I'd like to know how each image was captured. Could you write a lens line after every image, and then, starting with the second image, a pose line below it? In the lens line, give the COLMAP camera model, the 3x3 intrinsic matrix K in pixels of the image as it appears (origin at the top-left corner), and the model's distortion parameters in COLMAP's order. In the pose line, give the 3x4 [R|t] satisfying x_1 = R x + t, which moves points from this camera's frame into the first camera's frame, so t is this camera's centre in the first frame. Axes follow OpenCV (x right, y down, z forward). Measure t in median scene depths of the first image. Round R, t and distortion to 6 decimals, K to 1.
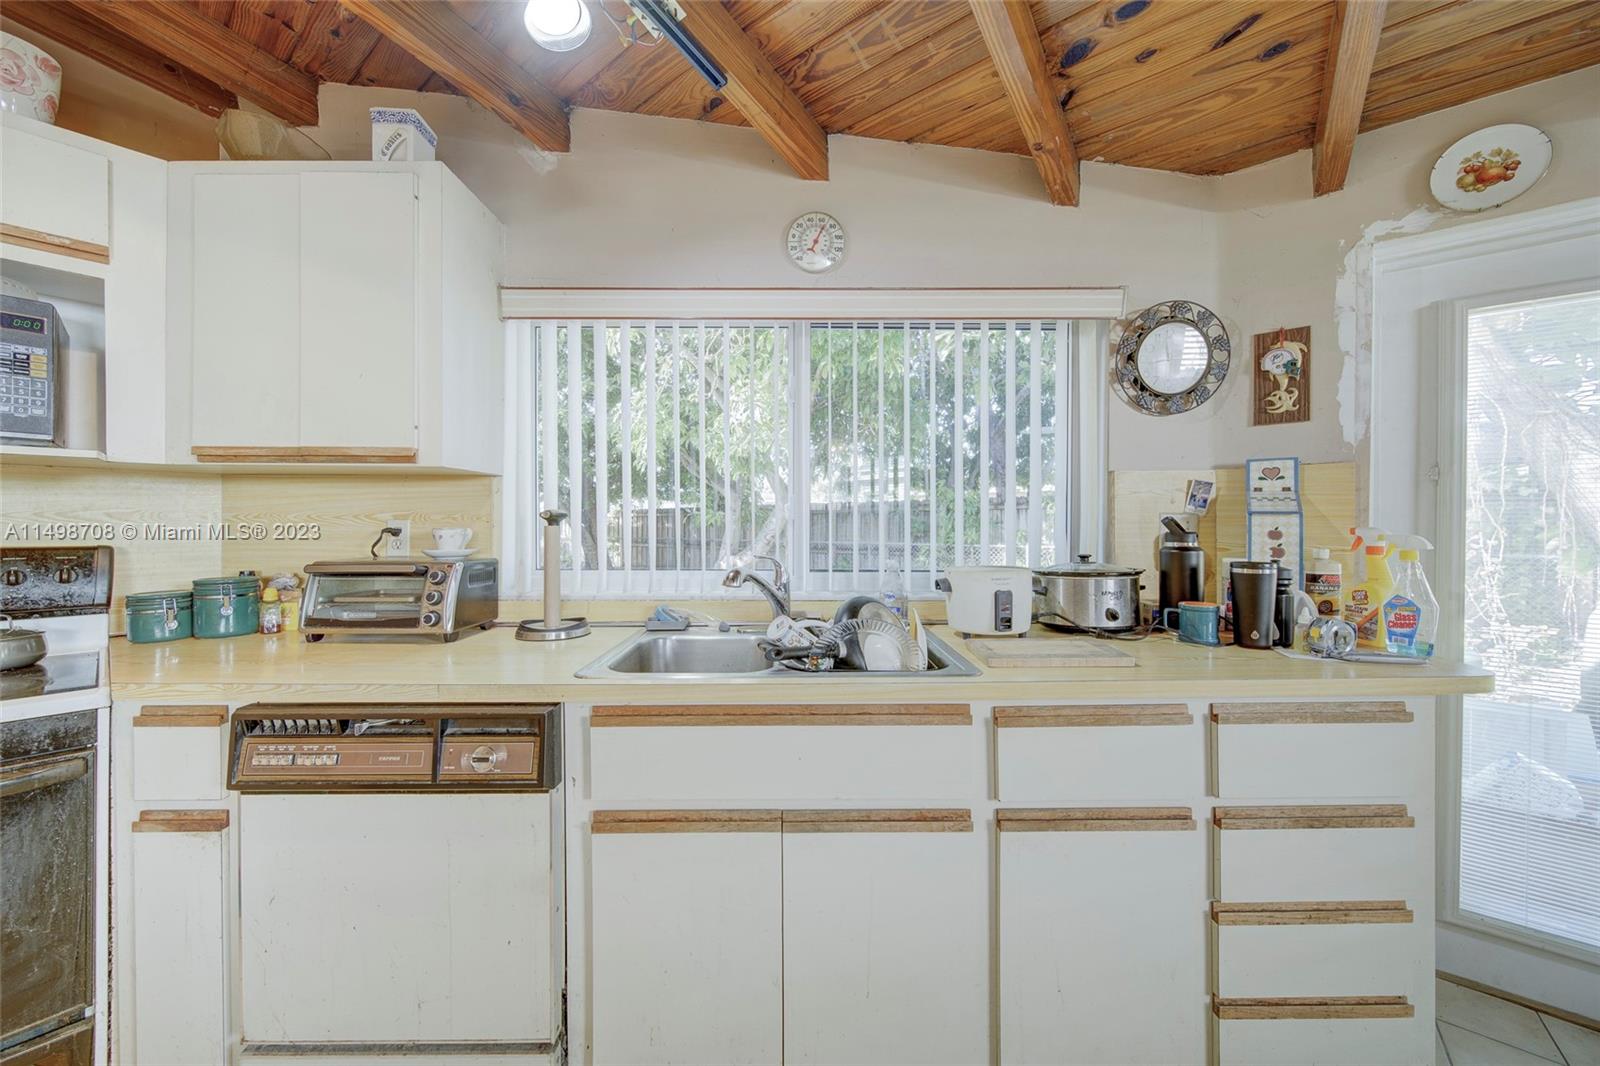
lens RADIAL K [[568.0, 0, 806.1], [0, 568.0, 530.1], [0, 0, 1]] dist [-0.002535, -0.000425]
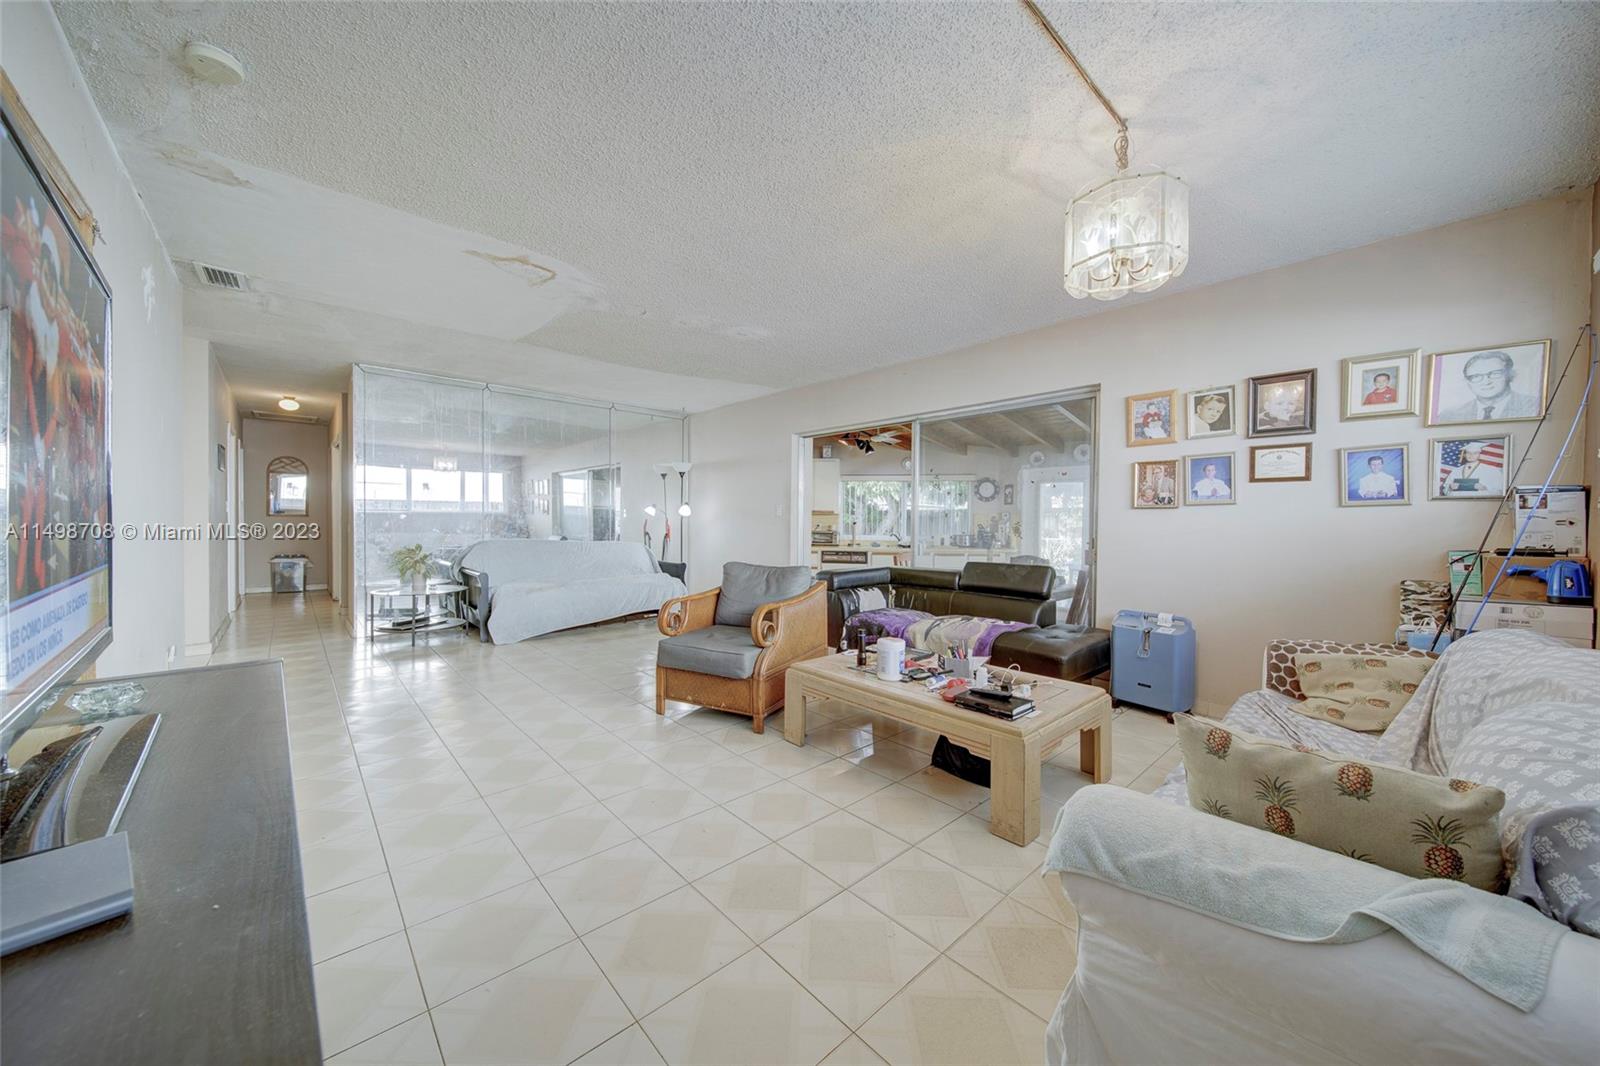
lens RADIAL K [[558.7, 0, 785.5], [0, 558.7, 524.0], [0, 0, 1]] dist [-0.000012, -0.000066]
pose [[0.980456, 0.011264, -0.196416, -0.060607], [-0.009340, 0.999899, 0.010716, -0.058872], [0.196517, -0.008672, 0.980462, -3.817926]]
